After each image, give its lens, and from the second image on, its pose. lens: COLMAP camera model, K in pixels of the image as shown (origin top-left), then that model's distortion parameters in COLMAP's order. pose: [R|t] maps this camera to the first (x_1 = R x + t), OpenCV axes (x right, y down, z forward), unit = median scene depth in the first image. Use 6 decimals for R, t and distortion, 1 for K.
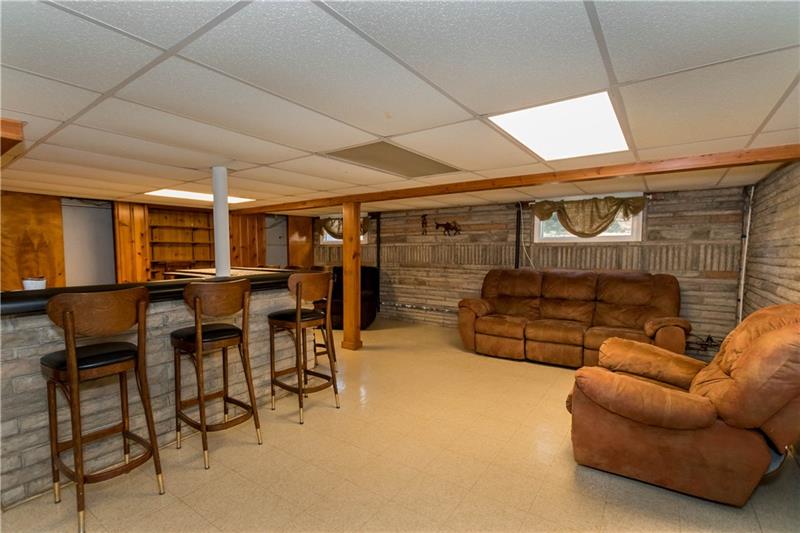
lens RADIAL K [[377.0, 0, 395.3], [0, 377.0, 274.0], [0, 0, 1]] dist [-0.001740, 0.000214]
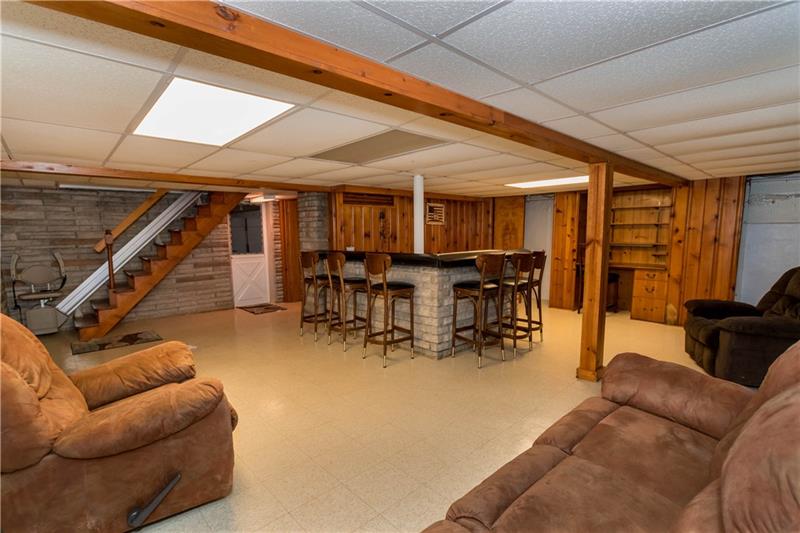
lens RADIAL K [[377.0, 0, 395.0], [0, 377.0, 266.5], [0, 0, 1]] dist [-0.001740, 0.000214]
pose [[-0.213778, 0.094578, -0.972293, 0.567908], [-0.052857, 0.992724, 0.108187, -0.057683], [0.975451, 0.074520, -0.207223, 0.728271]]
